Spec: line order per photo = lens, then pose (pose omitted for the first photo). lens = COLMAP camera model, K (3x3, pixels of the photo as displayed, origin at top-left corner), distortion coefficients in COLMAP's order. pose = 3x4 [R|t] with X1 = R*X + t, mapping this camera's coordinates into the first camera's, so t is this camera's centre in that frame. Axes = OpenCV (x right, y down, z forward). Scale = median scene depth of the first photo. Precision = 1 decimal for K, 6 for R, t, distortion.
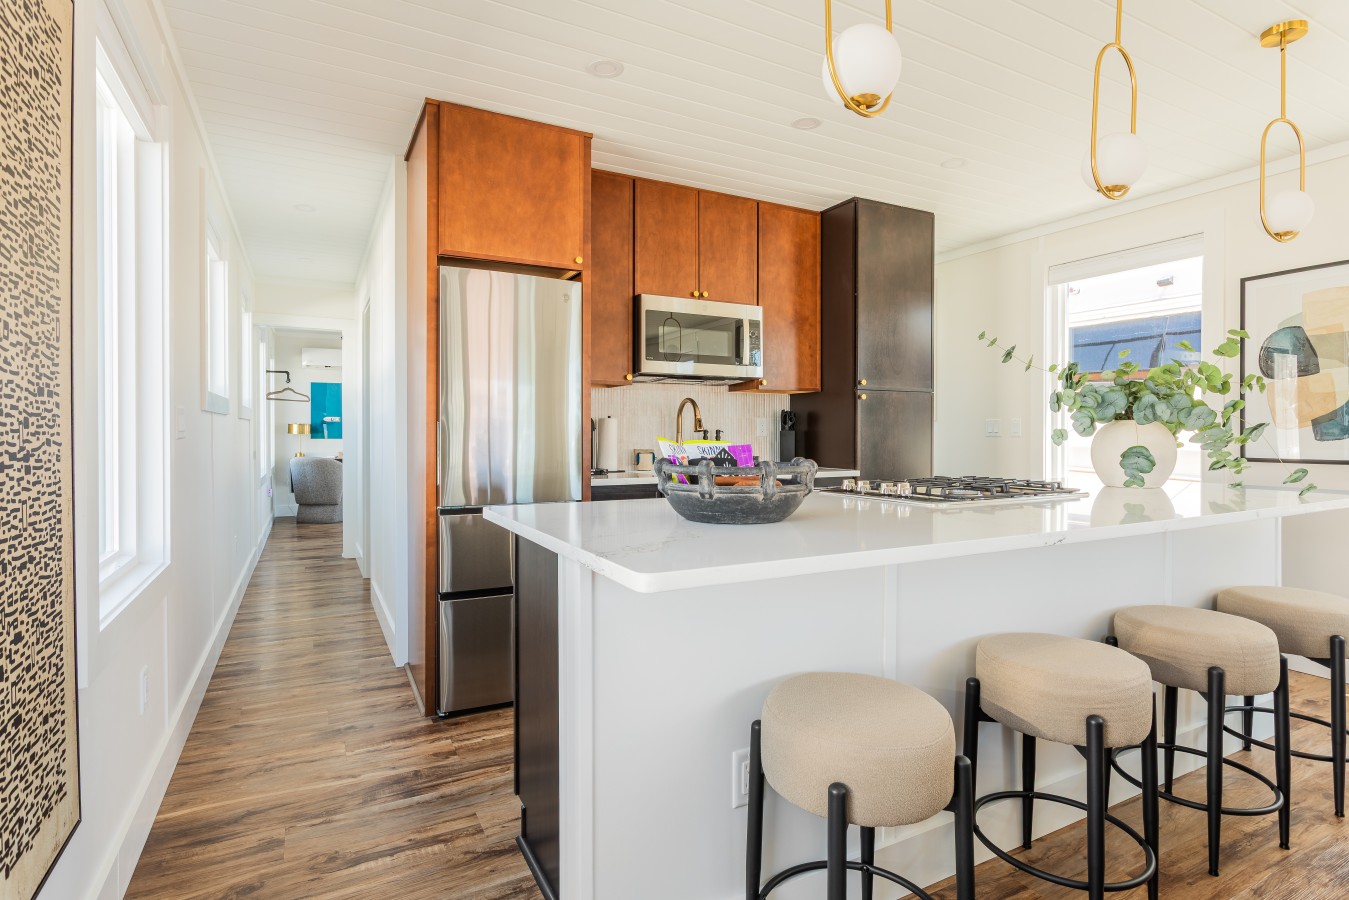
lens RADIAL K [[694.7, 0, 678.6], [0, 694.7, 430.2], [0, 0, 1]] dist [-0.000708, 0.000230]
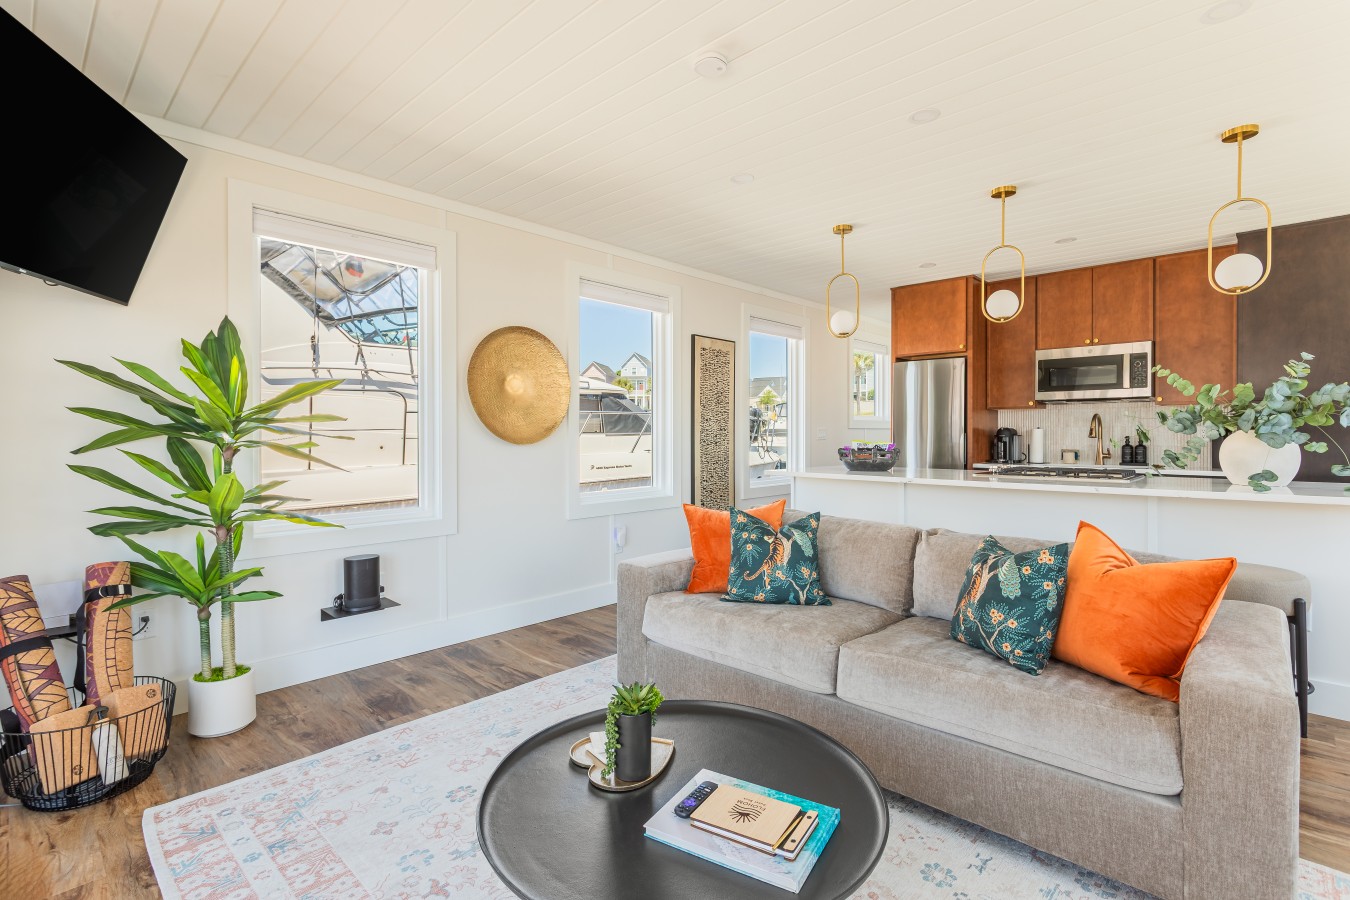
lens RADIAL K [[645.5, 0, 672.7], [0, 645.5, 437.0], [0, 0, 1]] dist [0.005636, 0.000737]
pose [[0.303903, 0.002826, -0.952699, 1.093468], [0.003361, 0.999986, 0.004039, -0.007827], [0.952697, -0.004429, 0.303889, -0.235587]]
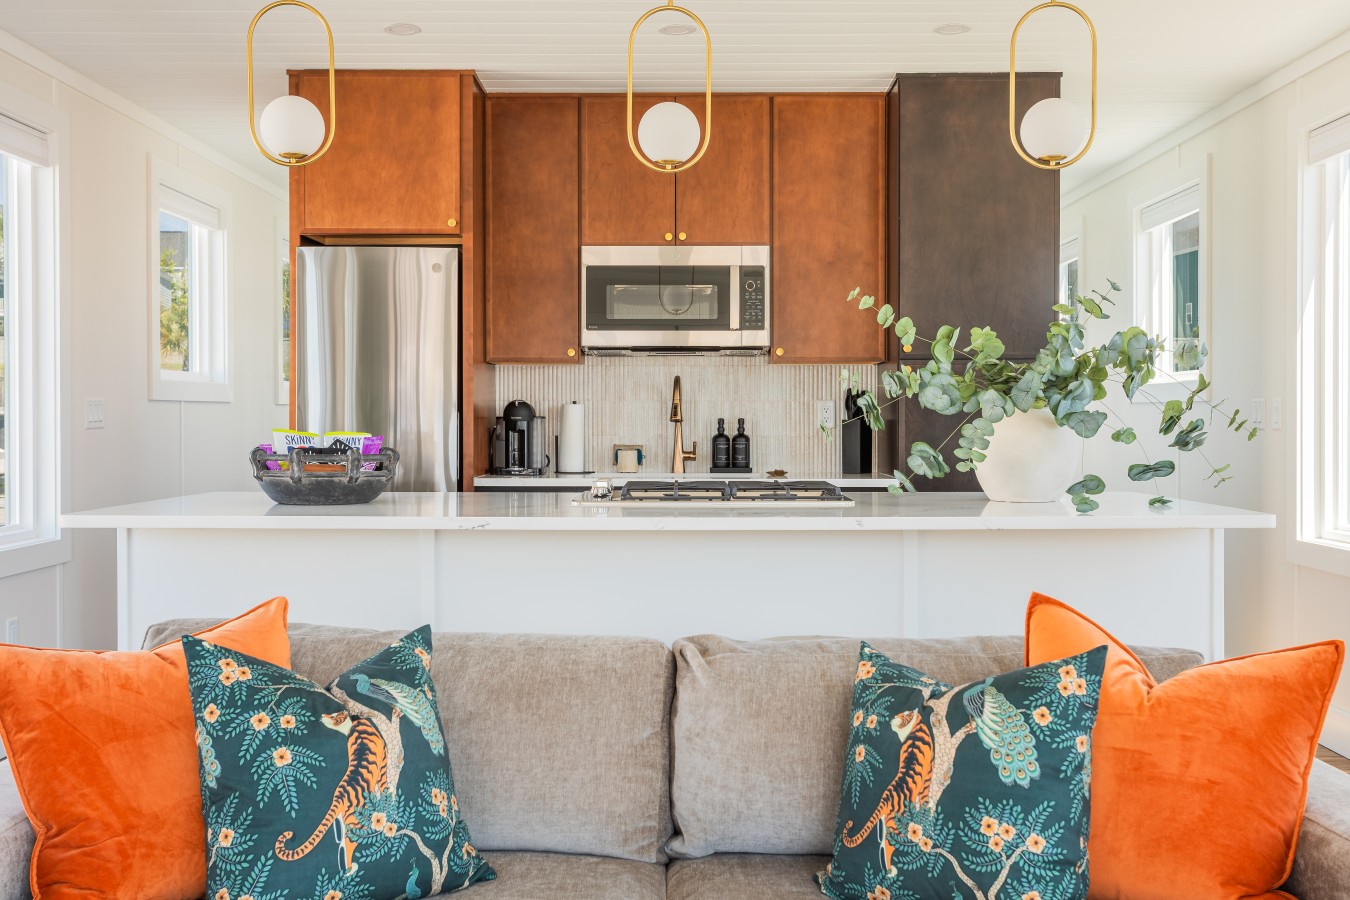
lens RADIAL K [[1375.2, 0, 678.1], [0, 1375.2, 429.9], [0, 0, 1]] dist [0.011236, 0.000000]
pose [[0.875219, 0.003917, -0.483711, 0.788262], [0.001627, 0.999938, 0.011042, -0.005579], [0.483724, -0.010451, 0.875158, -0.304768]]
